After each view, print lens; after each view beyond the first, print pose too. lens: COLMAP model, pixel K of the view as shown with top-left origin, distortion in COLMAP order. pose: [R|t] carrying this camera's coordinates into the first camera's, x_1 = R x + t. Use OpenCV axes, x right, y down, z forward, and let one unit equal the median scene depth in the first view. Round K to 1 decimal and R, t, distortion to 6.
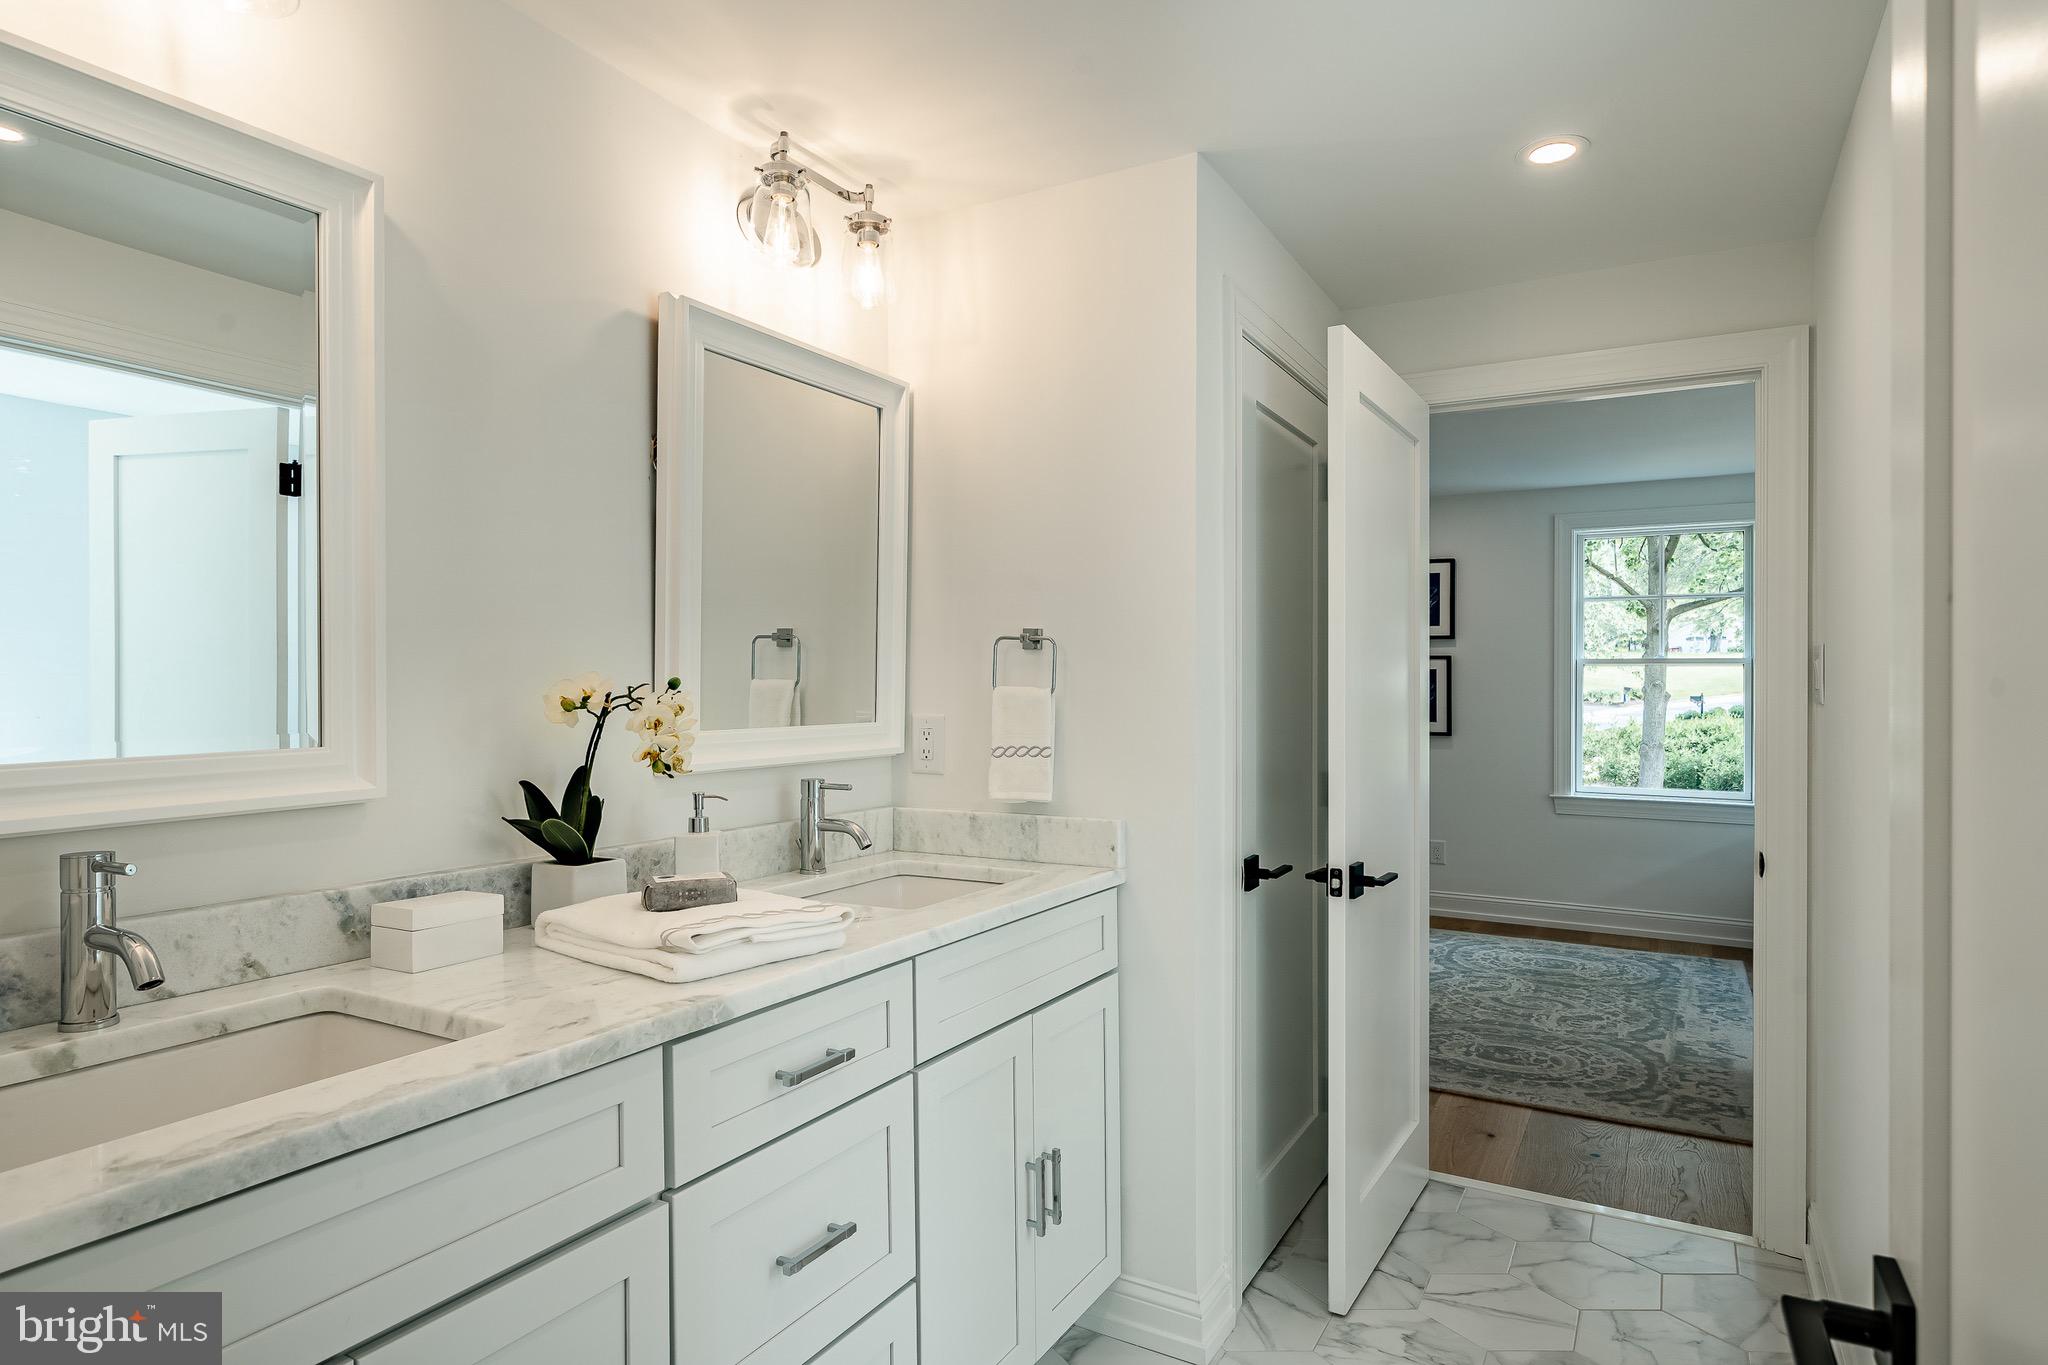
lens RADIAL K [[1152.9, 0, 1023.2], [0, 1152.9, 685.0], [0, 0, 1]] dist [-0.003728, -0.000435]
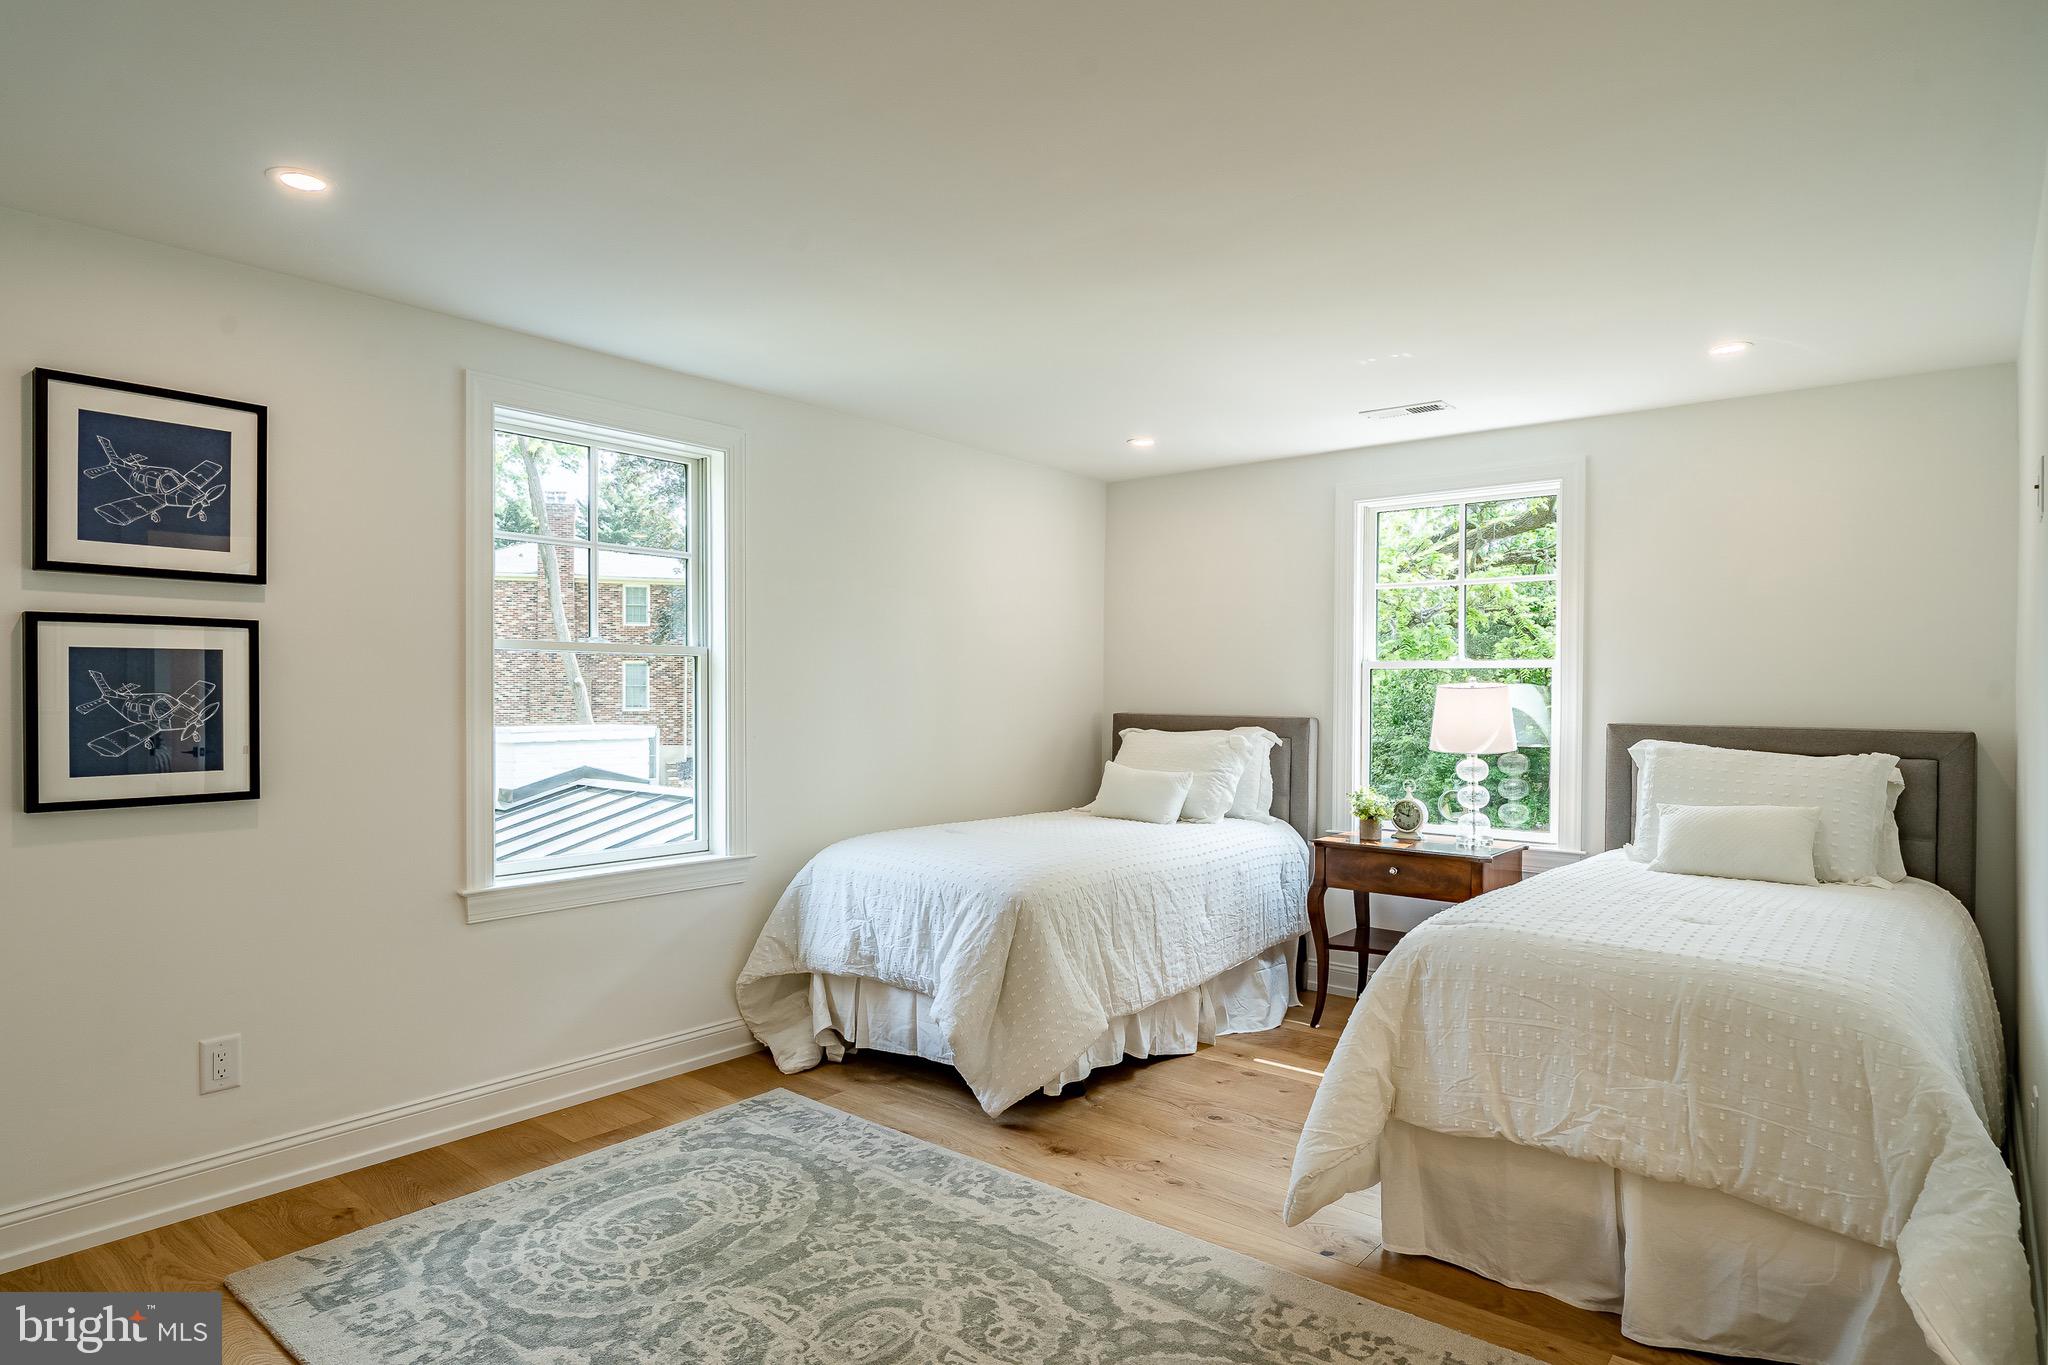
lens RADIAL K [[1152.9, 0, 1018.8], [0, 1152.9, 693.3], [0, 0, 1]] dist [-0.003728, -0.000435]
pose [[0.176082, -0.013888, 0.984277, -0.026819], [-0.000963, 0.999898, 0.014280, -0.005296], [-0.984375, -0.003463, 0.176051, 0.892901]]
